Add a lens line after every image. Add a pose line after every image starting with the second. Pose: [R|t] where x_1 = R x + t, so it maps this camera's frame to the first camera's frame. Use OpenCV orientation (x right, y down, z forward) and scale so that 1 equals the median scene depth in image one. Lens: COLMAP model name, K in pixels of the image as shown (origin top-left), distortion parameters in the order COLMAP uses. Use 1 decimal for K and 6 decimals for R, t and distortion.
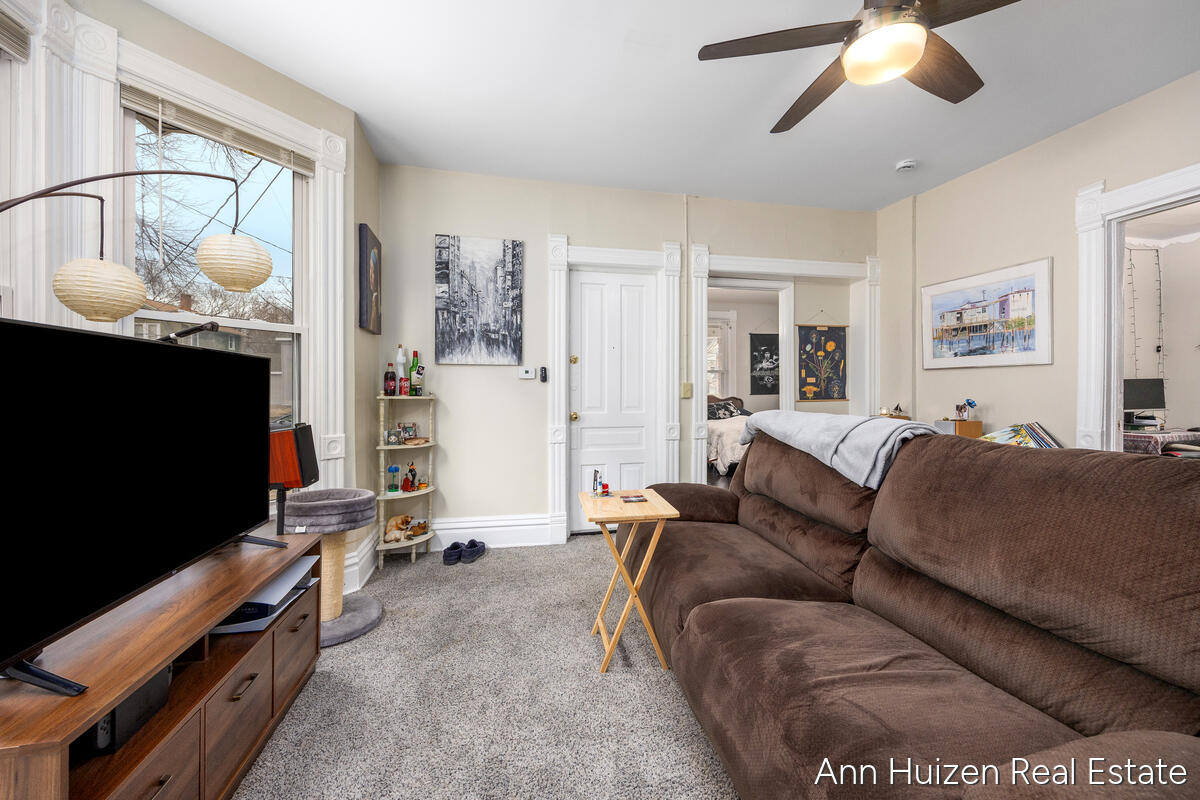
lens RADIAL K [[462.8, 0, 610.1], [0, 462.8, 394.1], [0, 0, 1]] dist [-0.001428, -0.000146]
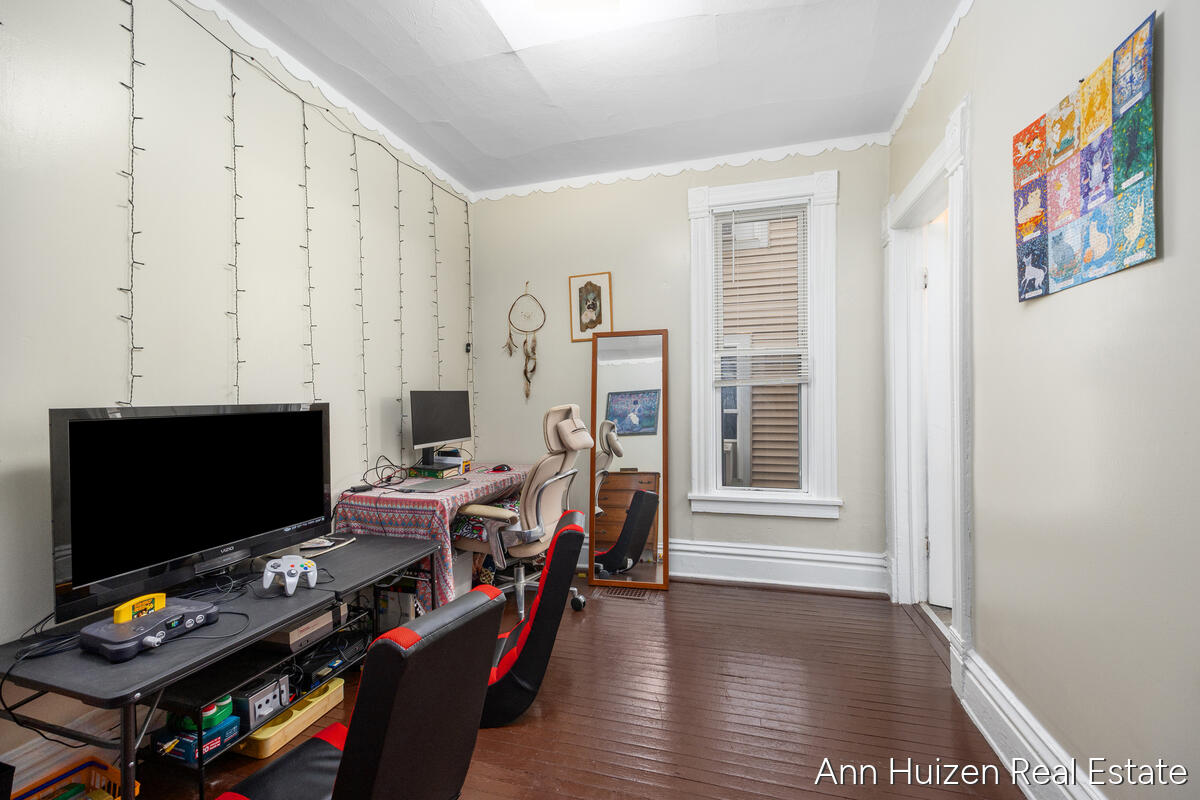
lens RADIAL K [[462.8, 0, 610.1], [0, 462.8, 394.1], [0, 0, 1]] dist [-0.001428, -0.000146]
pose [[0.467752, 0.013617, 0.883755, 0.966102], [0.007012, 0.999793, -0.019117, -0.021094], [-0.883832, 0.015139, 0.467559, 0.701219]]
